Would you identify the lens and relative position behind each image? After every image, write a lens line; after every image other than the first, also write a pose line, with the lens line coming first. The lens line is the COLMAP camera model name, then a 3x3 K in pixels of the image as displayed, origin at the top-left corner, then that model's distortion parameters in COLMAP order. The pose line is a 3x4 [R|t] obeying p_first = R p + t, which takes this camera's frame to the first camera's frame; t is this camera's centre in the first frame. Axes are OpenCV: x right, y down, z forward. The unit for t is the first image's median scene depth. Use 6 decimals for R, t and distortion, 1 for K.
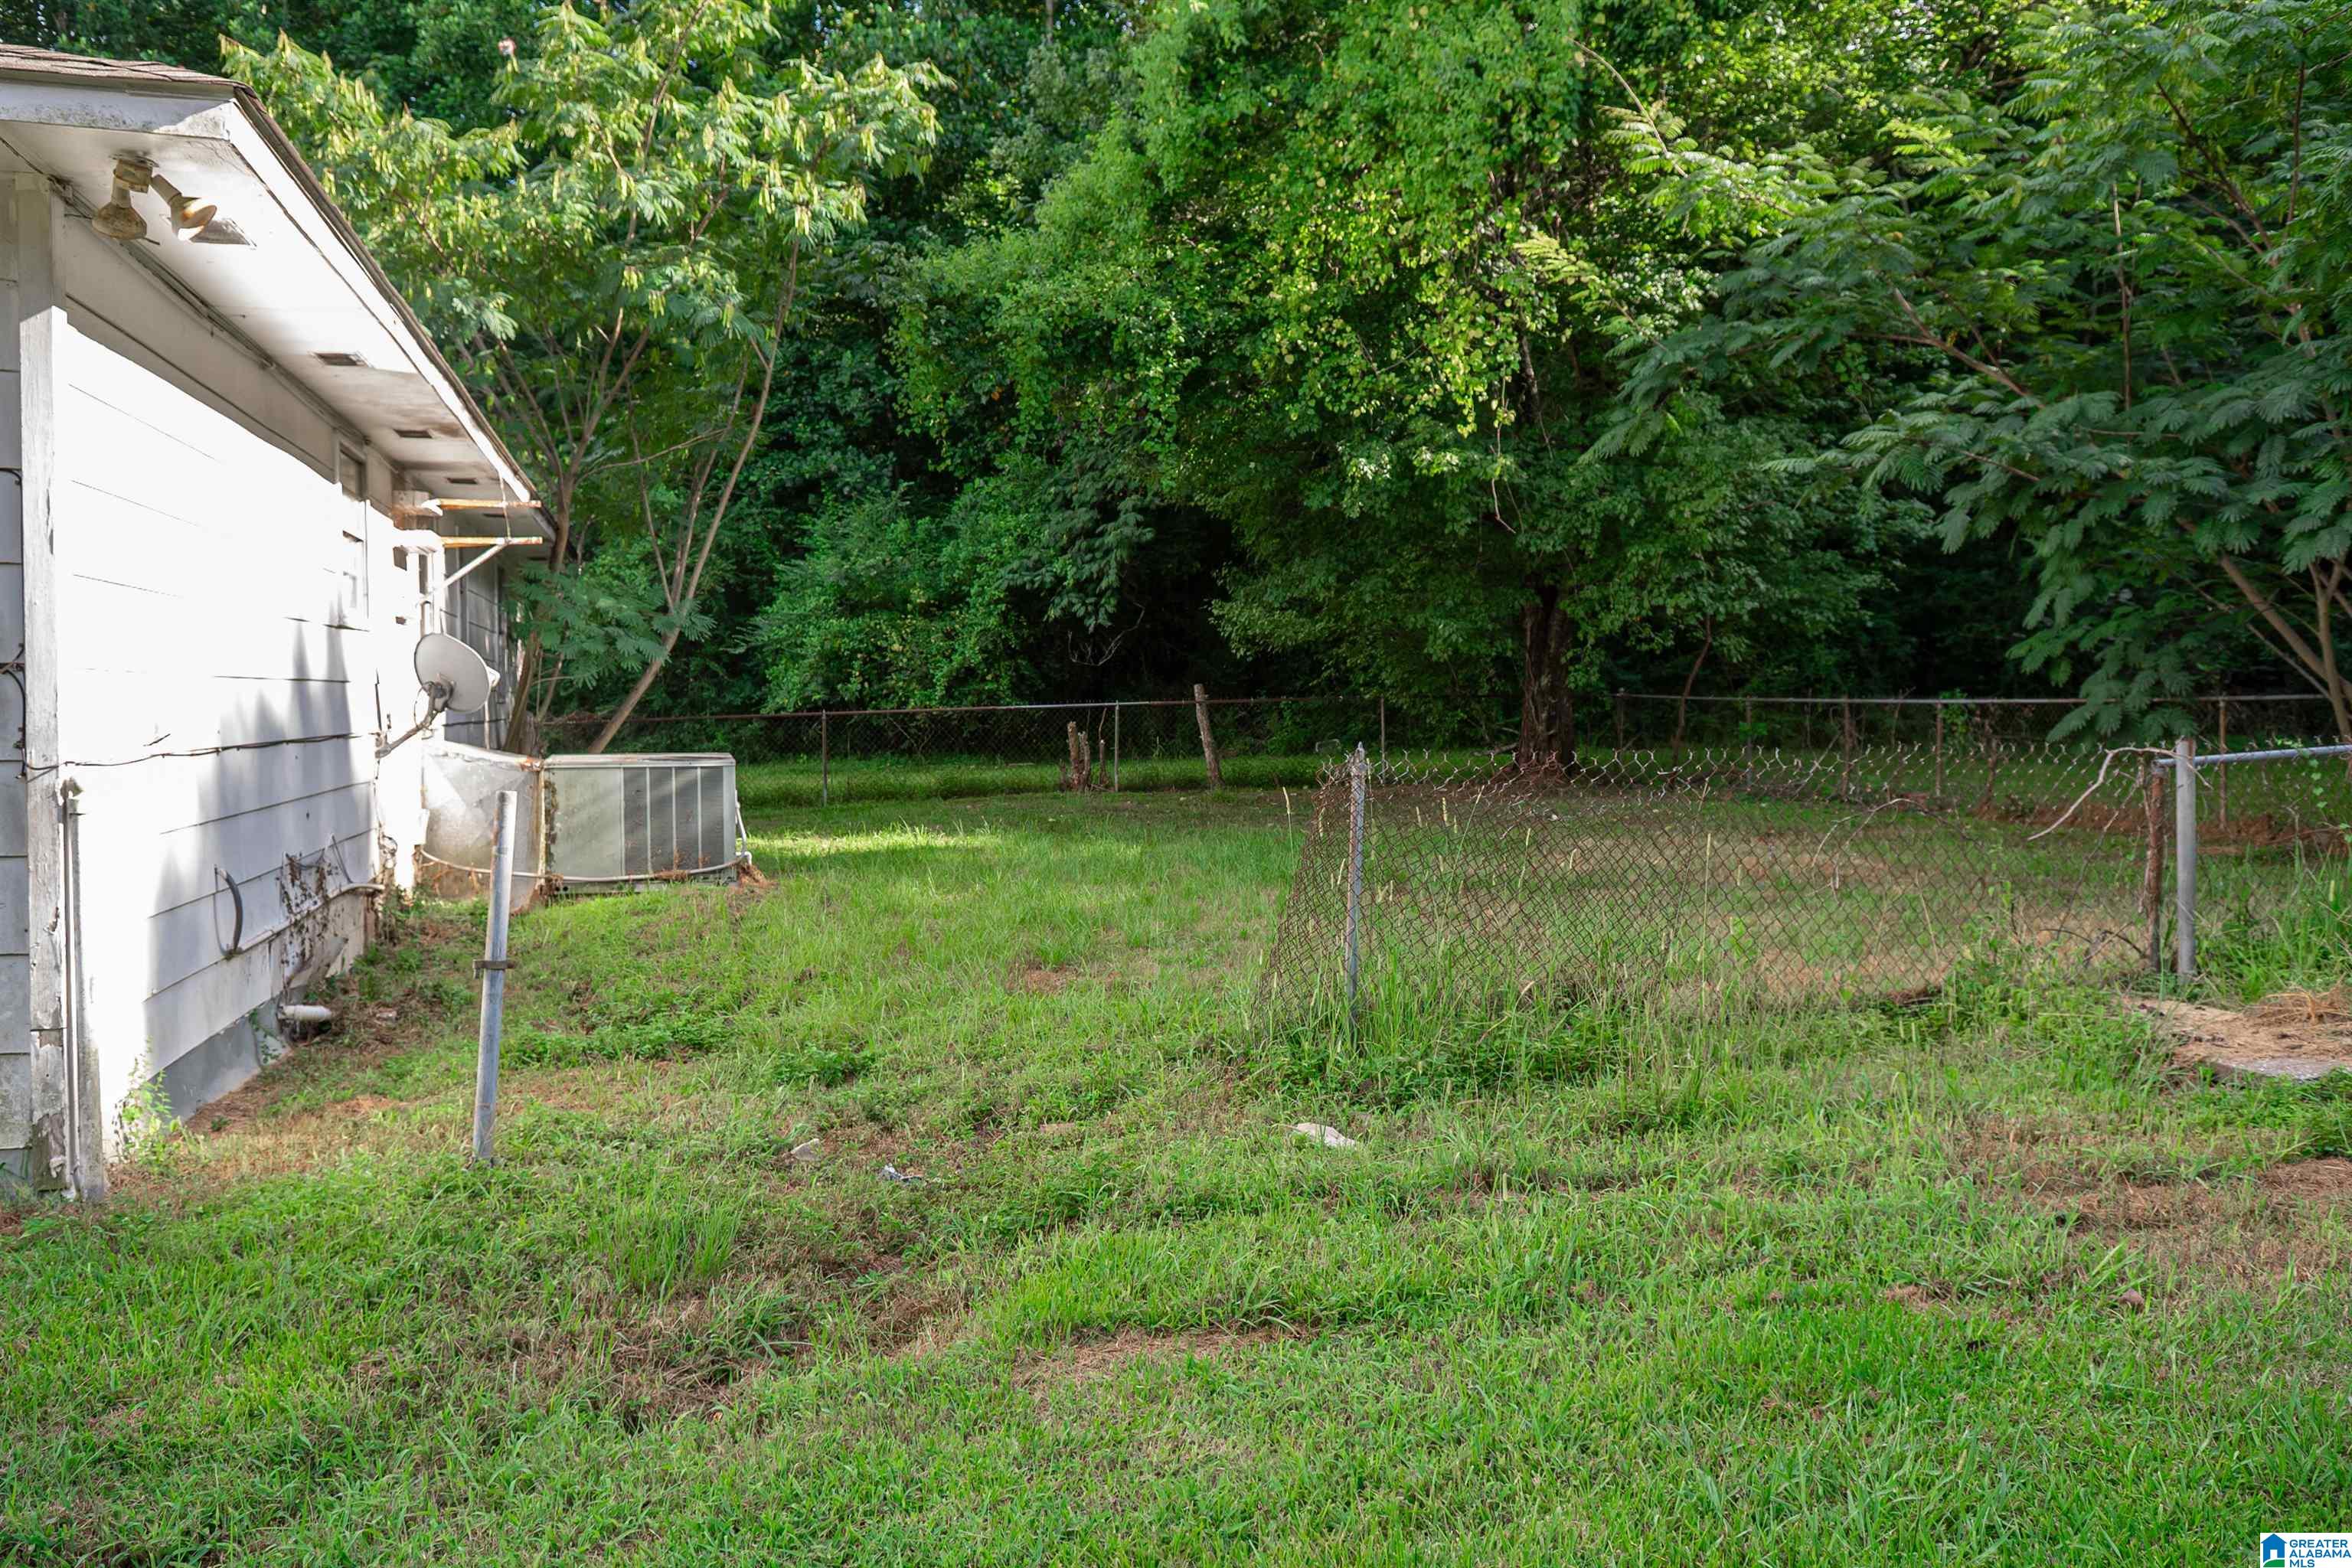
lens RADIAL K [[1923.1, 0, 1176.0], [0, 1923.1, 784.0], [0, 0, 1]] dist [0.001412, 0.193022]
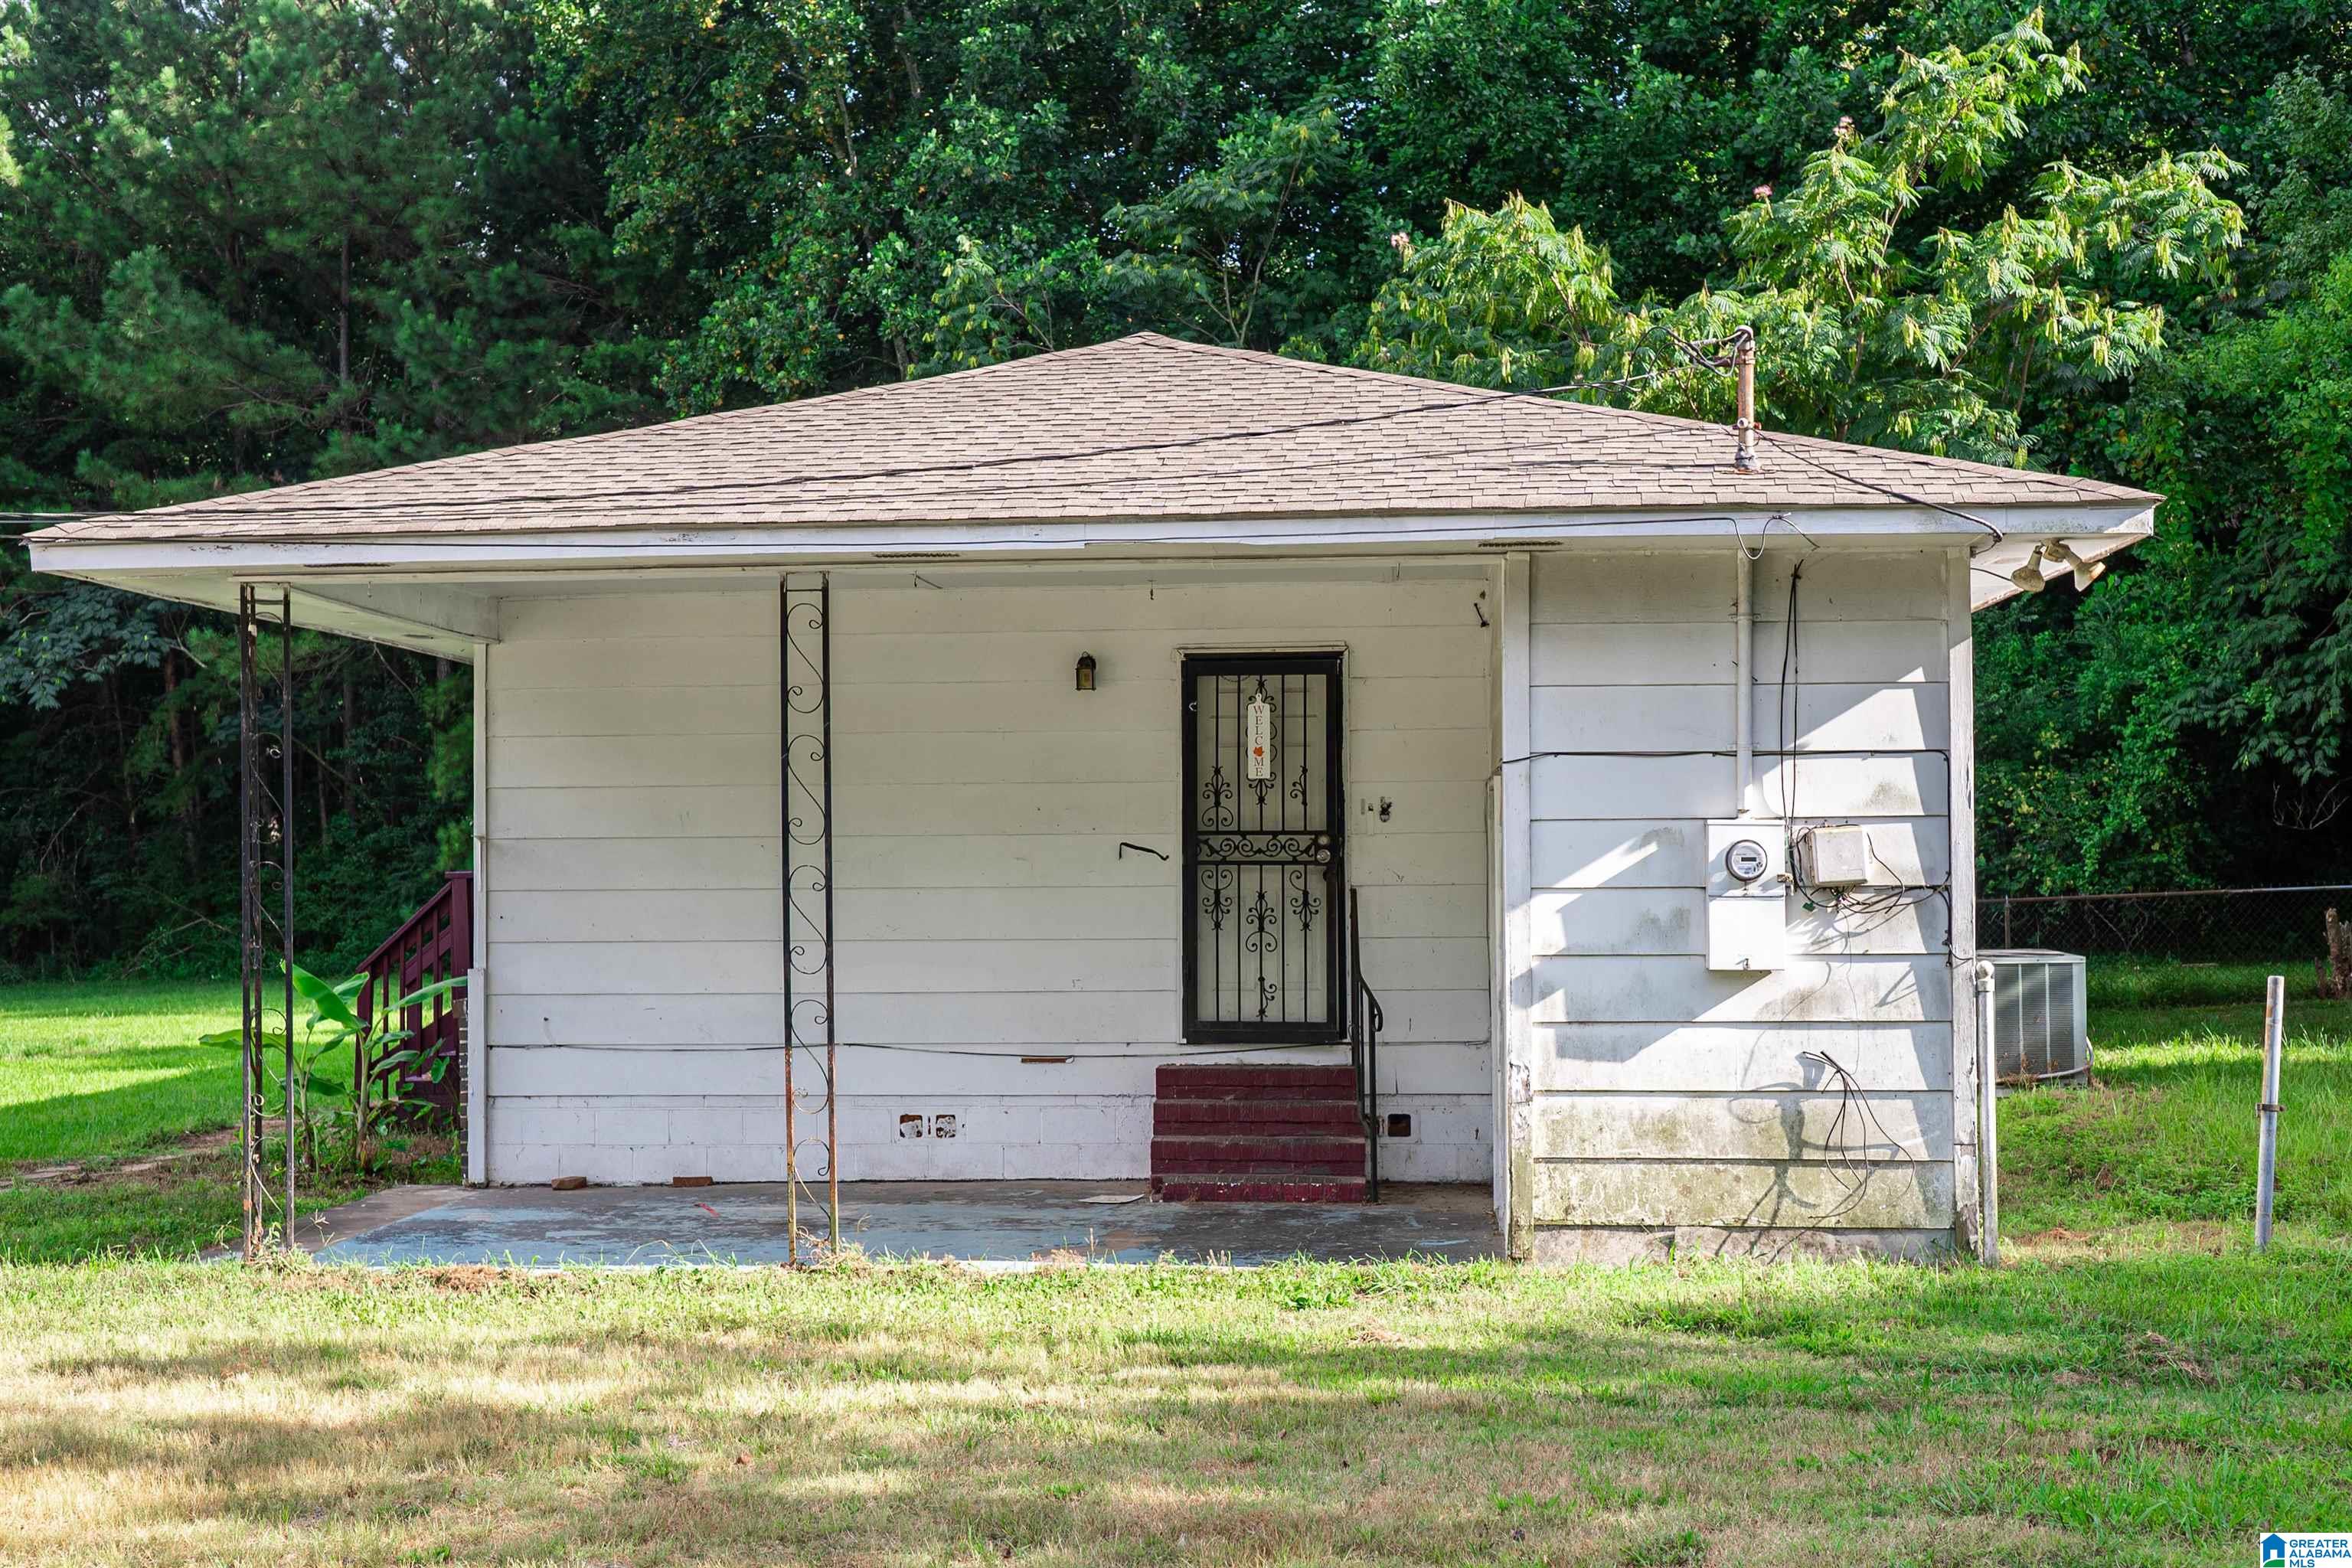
lens RADIAL K [[2949.4, 0, 1176.0], [0, 2949.4, 784.0], [0, 0, 1]] dist [0.012072, -0.004028]
pose [[0.940266, -0.017299, -0.340000, -0.065664], [-0.007149, 0.997485, -0.070522, 0.003509], [0.340364, 0.068740, 0.937778, -0.203686]]
